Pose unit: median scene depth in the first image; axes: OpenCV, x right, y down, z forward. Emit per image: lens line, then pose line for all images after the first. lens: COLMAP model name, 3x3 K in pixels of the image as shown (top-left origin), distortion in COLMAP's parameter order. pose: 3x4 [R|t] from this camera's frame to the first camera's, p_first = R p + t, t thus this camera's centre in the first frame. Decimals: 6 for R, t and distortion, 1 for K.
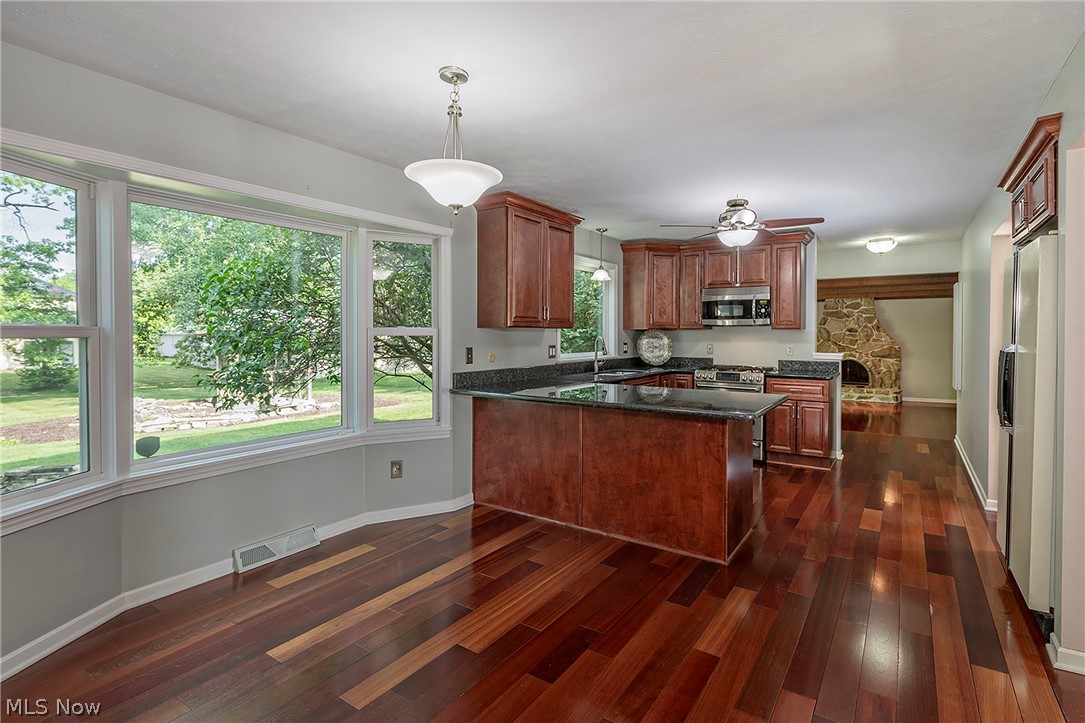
lens RADIAL K [[512.6, 0, 559.0], [0, 512.6, 322.7], [0, 0, 1]] dist [0.001619, -0.000941]
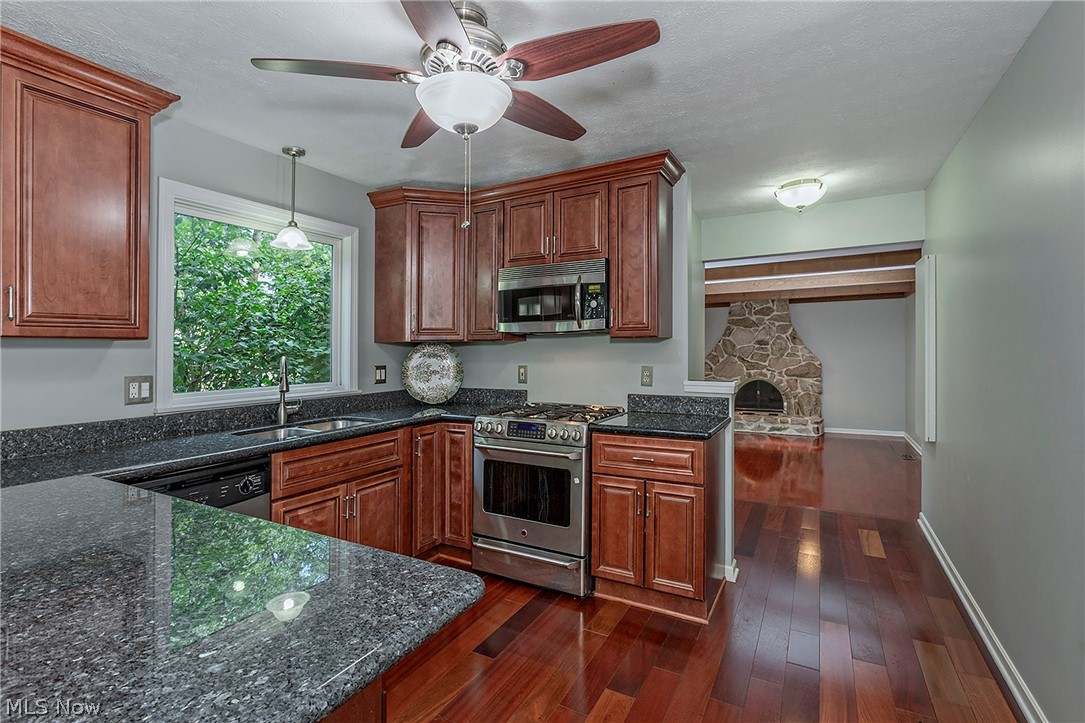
lens RADIAL K [[512.6, 0, 530.0], [0, 512.6, 338.4], [0, 0, 1]] dist [0.001619, -0.000941]
pose [[0.996396, -0.007713, 0.084467, 0.283779], [0.007801, 0.999969, -0.000718, 0.011700], [-0.084459, 0.001374, 0.996426, 0.465970]]
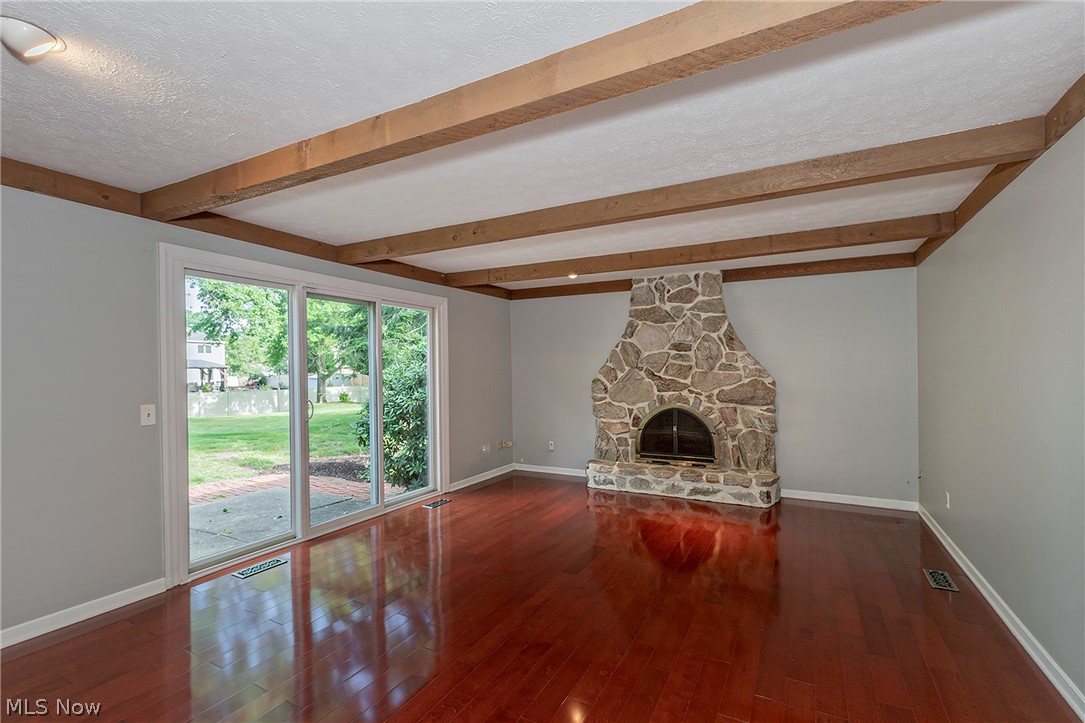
lens RADIAL K [[512.6, 0, 520.5], [0, 512.6, 345.0], [0, 0, 1]] dist [0.001619, -0.000941]
pose [[0.995542, -0.006959, 0.094067, 0.705682], [0.008789, 0.999780, -0.019059, 0.039065], [-0.093913, 0.019801, 0.995383, 1.004446]]
